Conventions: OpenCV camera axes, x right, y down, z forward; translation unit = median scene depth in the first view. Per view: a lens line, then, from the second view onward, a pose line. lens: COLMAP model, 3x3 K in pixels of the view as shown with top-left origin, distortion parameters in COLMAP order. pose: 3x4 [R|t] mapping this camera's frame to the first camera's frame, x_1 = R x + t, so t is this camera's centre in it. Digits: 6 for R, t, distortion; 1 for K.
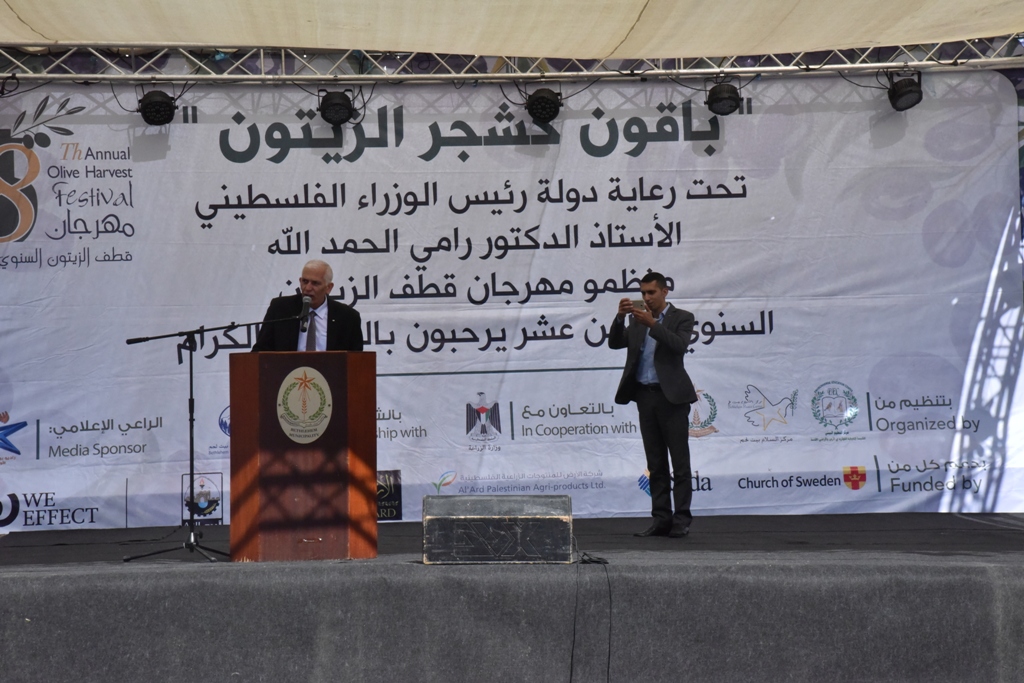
lens RADIAL K [[2415.2, 0, 512.2], [0, 2415.2, 341.1], [0, 0, 1]] dist [0.697656, 0.000000]
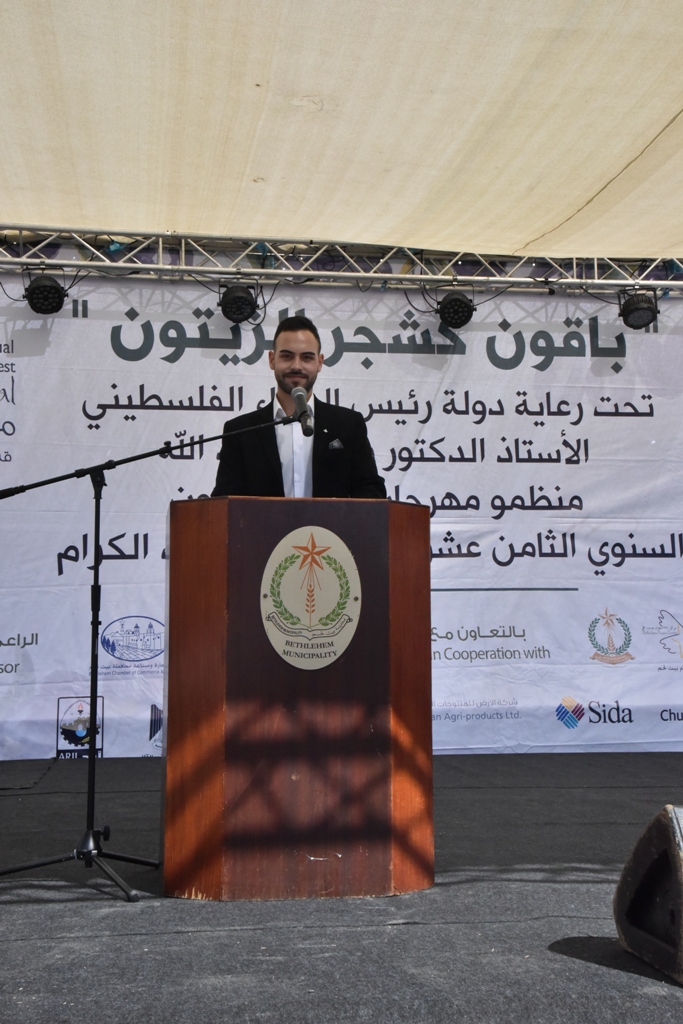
lens RADIAL K [[1304.2, 0, 332.3], [0, 1304.2, 512.8], [0, 0, 1]] dist [0.189350, 0.000000]
pose [[0.996737, 0.022148, 0.077623, -0.072762], [-0.016464, 0.997188, -0.073115, 0.020189], [-0.079024, 0.071599, 0.994298, 0.500078]]
